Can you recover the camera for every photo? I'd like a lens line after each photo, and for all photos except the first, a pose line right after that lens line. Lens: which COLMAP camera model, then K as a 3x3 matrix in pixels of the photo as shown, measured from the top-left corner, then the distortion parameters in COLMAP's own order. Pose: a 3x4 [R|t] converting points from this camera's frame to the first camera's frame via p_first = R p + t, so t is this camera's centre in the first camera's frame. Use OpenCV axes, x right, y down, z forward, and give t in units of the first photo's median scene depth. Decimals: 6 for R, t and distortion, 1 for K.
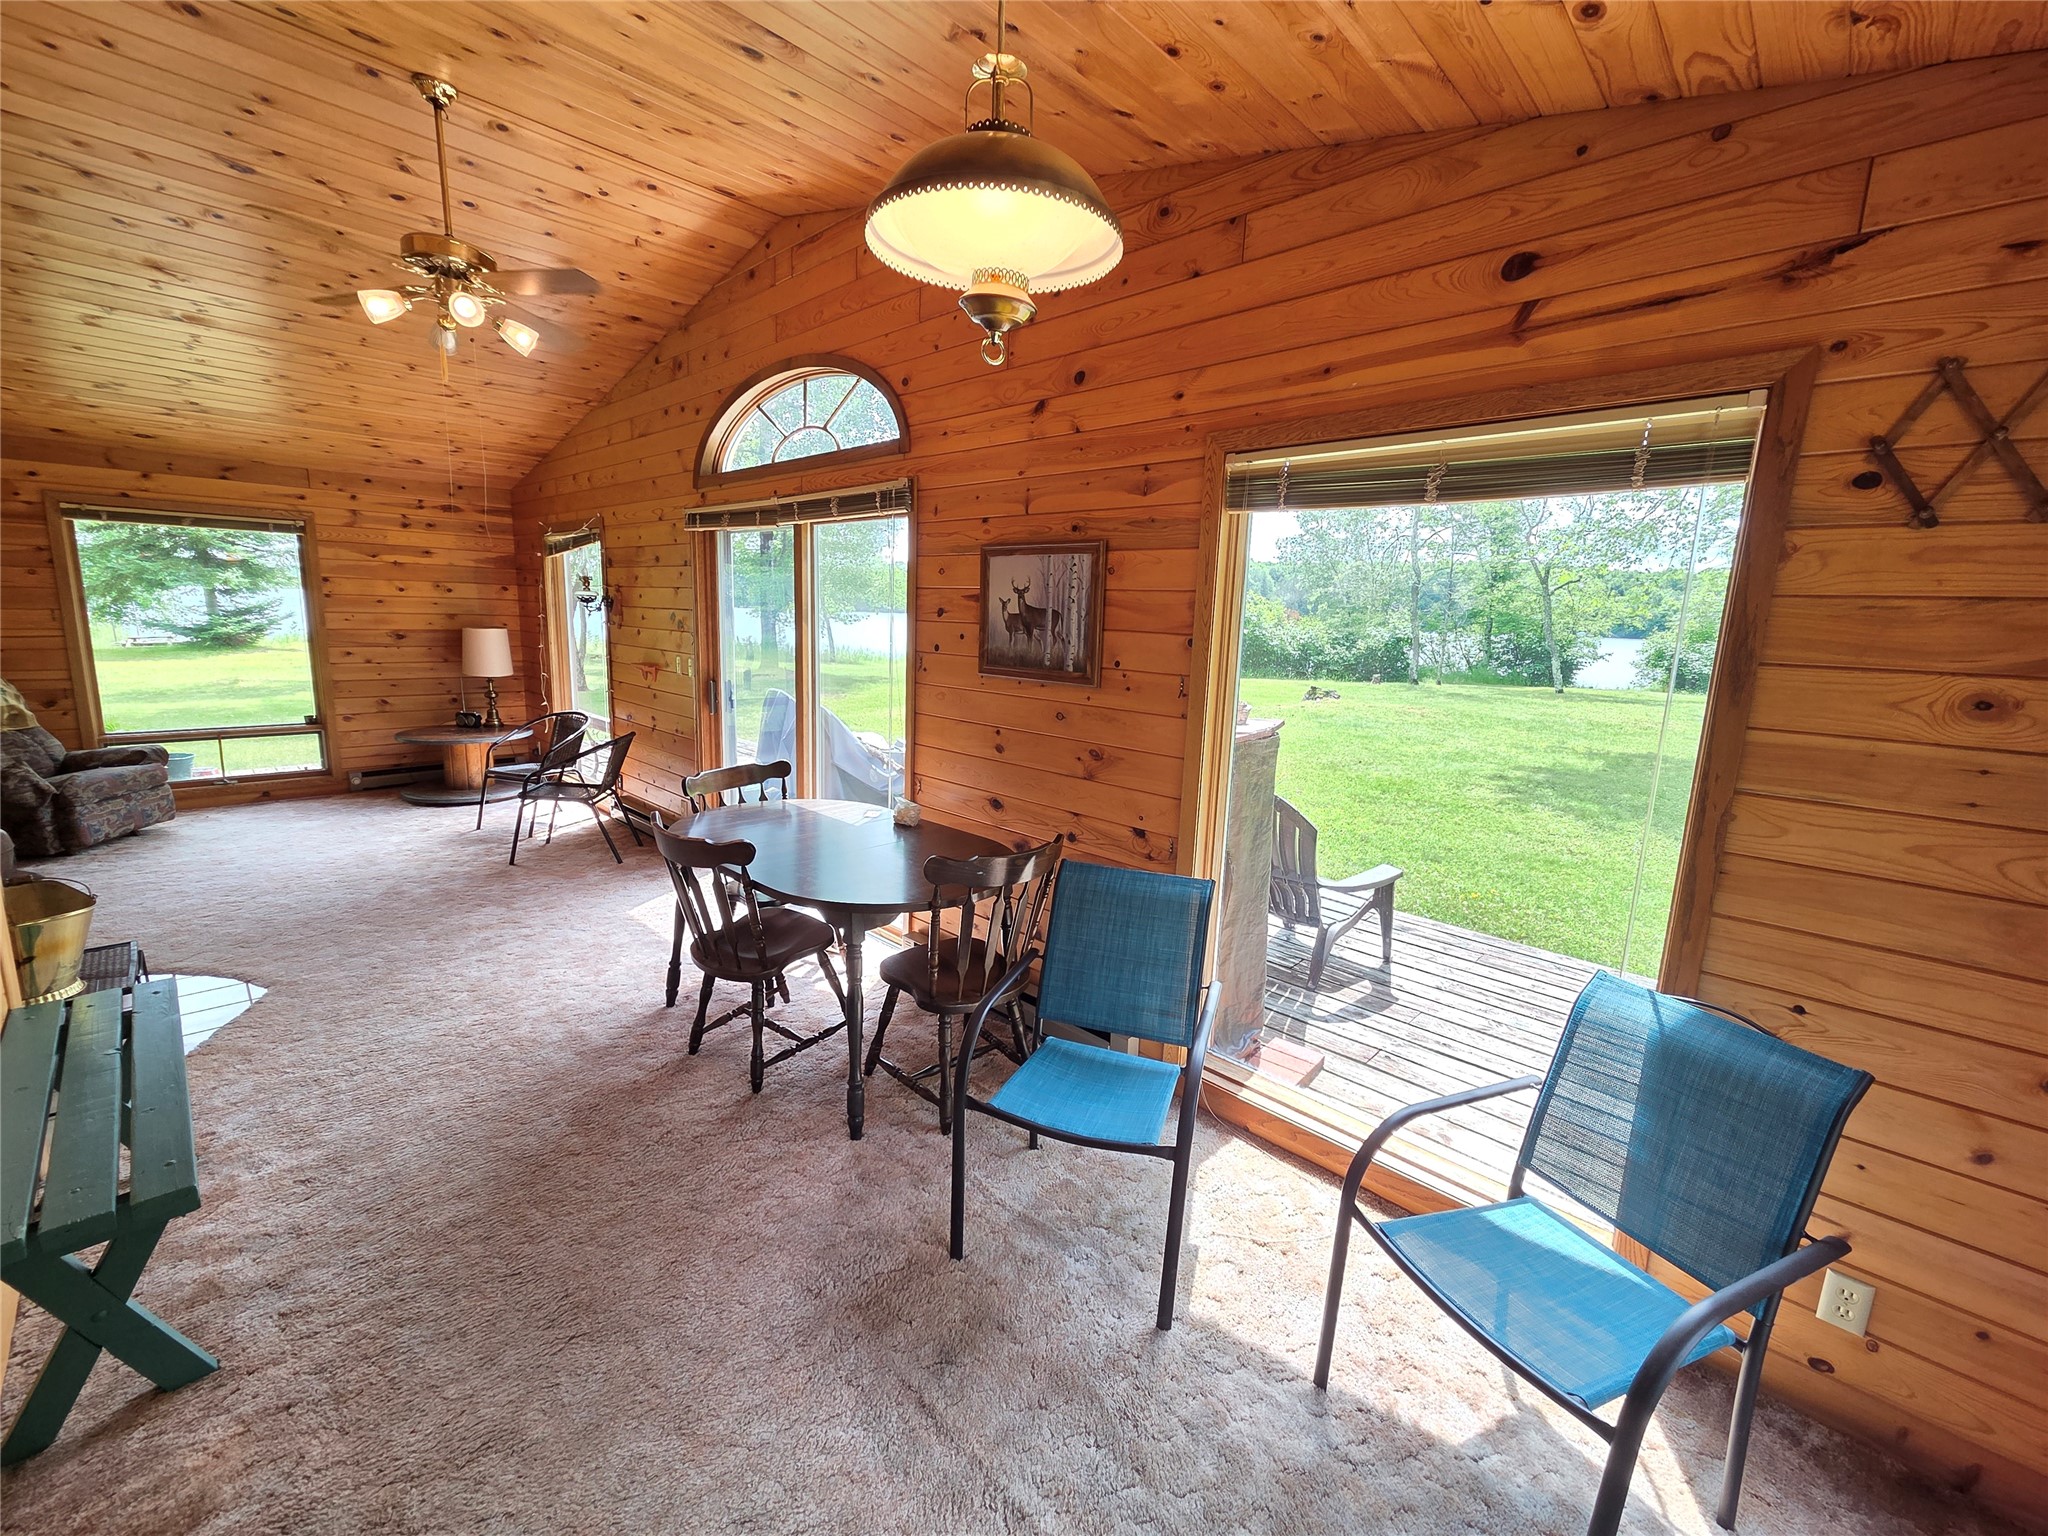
lens RADIAL K [[838.4, 0, 1021.7], [0, 838.4, 757.4], [0, 0, 1]] dist [0.010809, -0.005898]
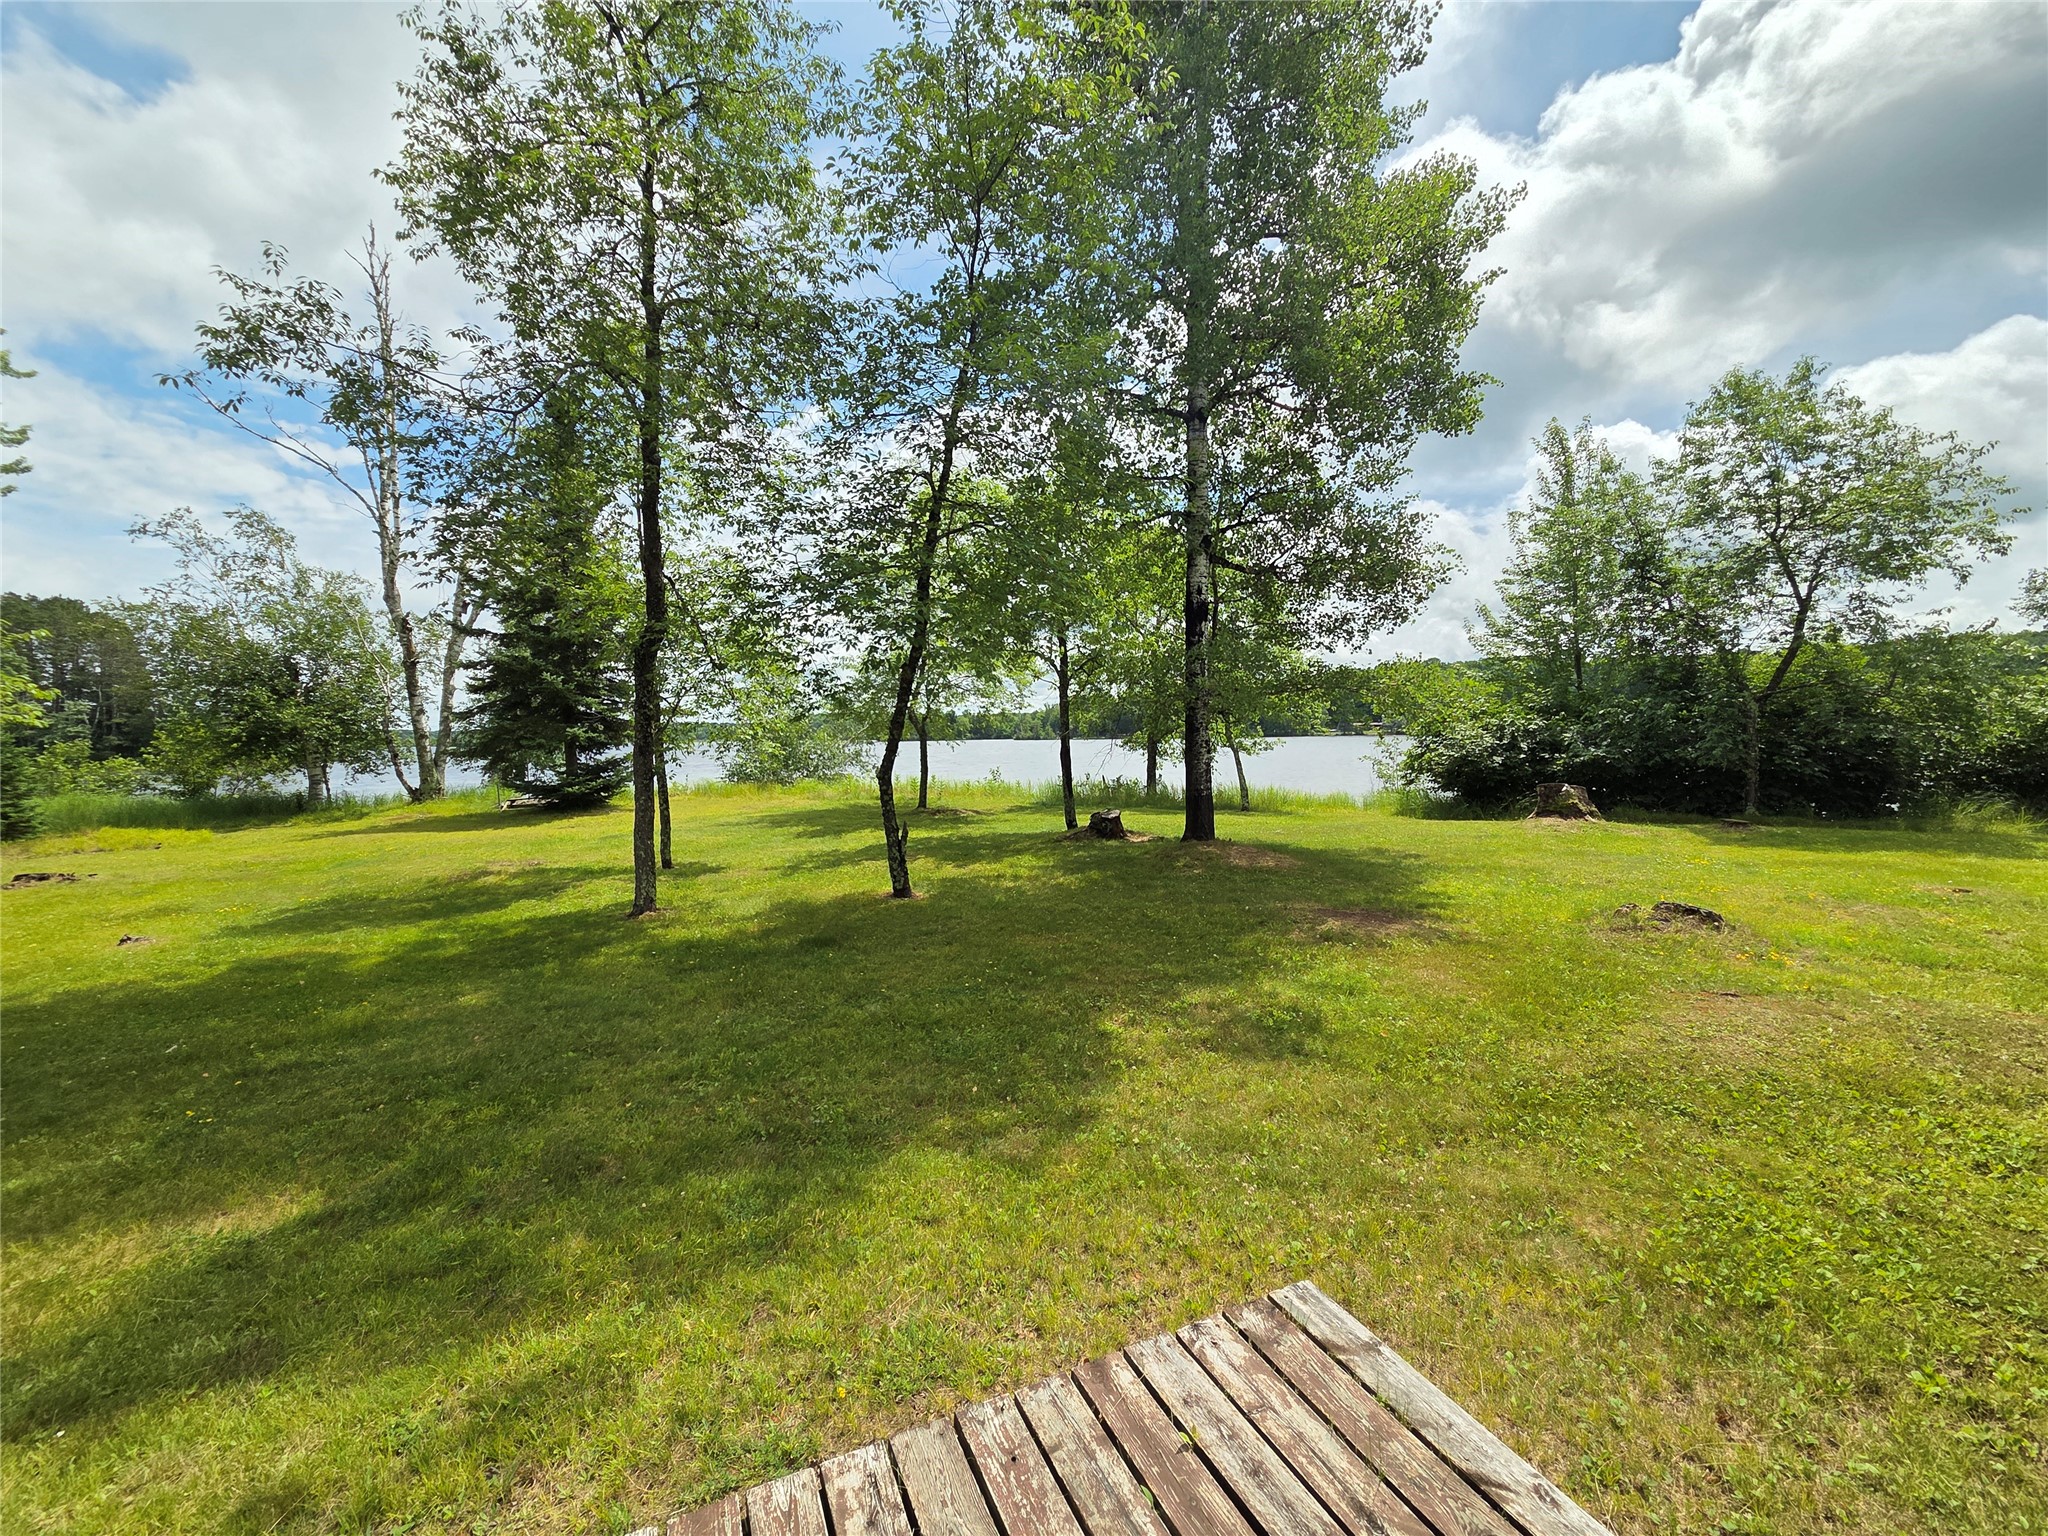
lens RADIAL K [[828.3, 0, 1024.0], [0, 828.3, 768.0], [0, 0, 1]] dist [-0.000078, 0.000104]
pose [[0.924041, -0.032058, -0.380947, -0.571339], [-0.020894, 0.990753, -0.134057, -0.222431], [0.381722, 0.131833, 0.914827, 1.261547]]
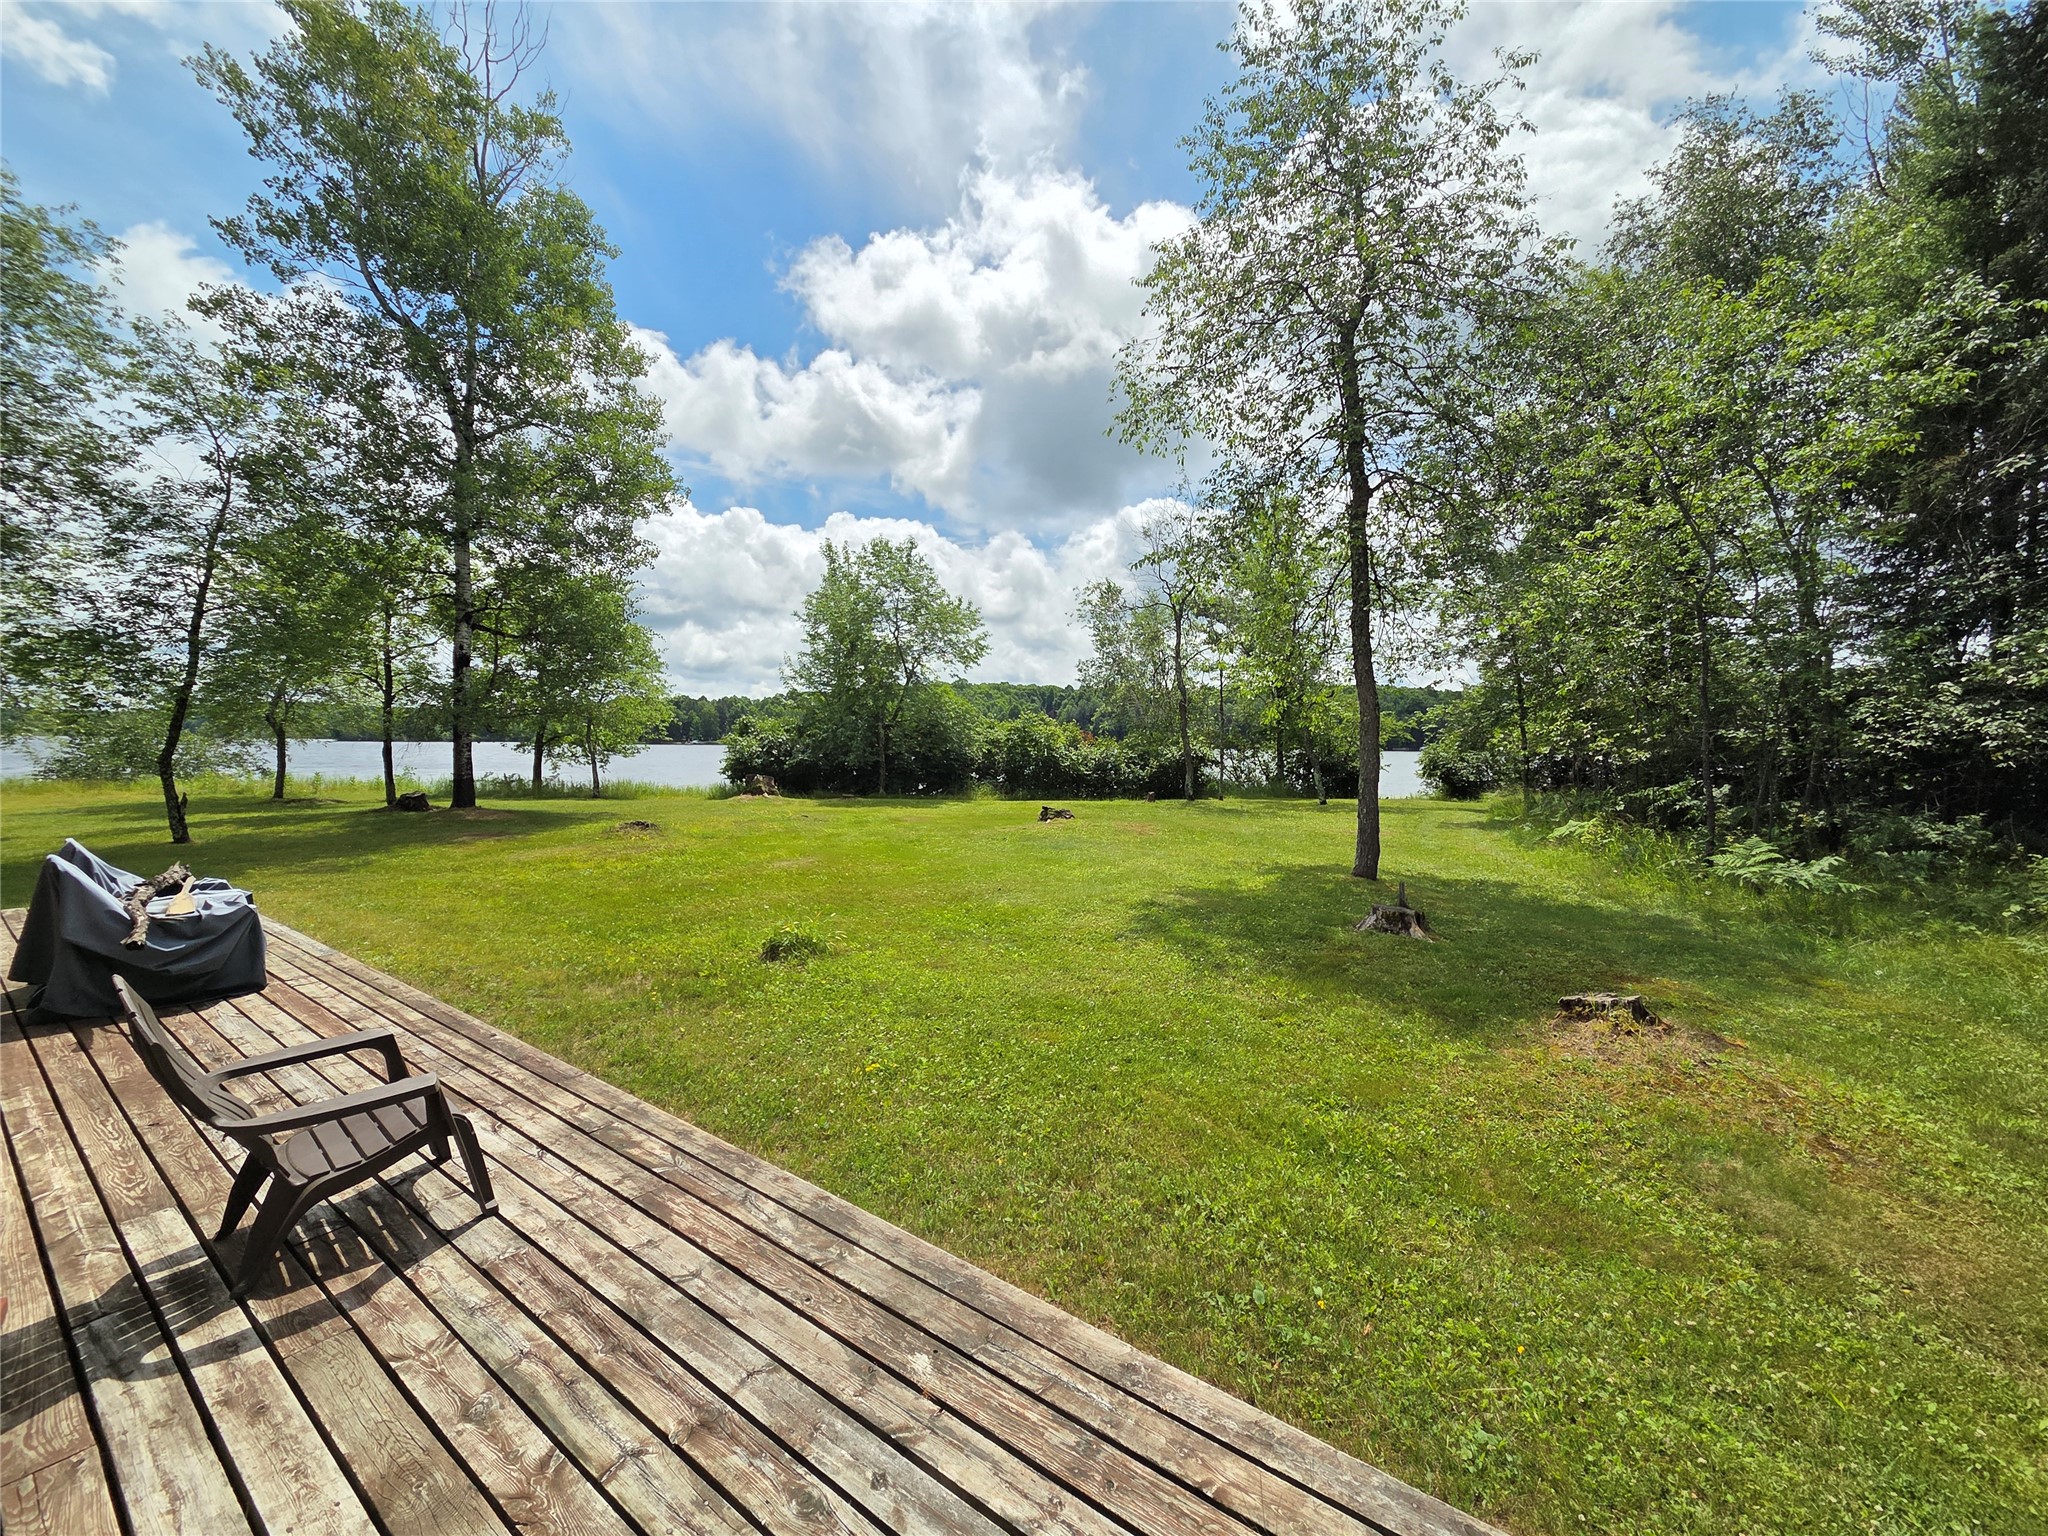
lens RADIAL K [[838.4, 0, 1021.7], [0, 838.4, 757.4], [0, 0, 1]] dist [0.010809, -0.005898]
pose [[0.991465, -0.028329, 0.127254, 0.500833], [0.047155, 0.987943, -0.147459, -0.001180], [-0.121543, 0.152202, 0.980848, 0.145052]]
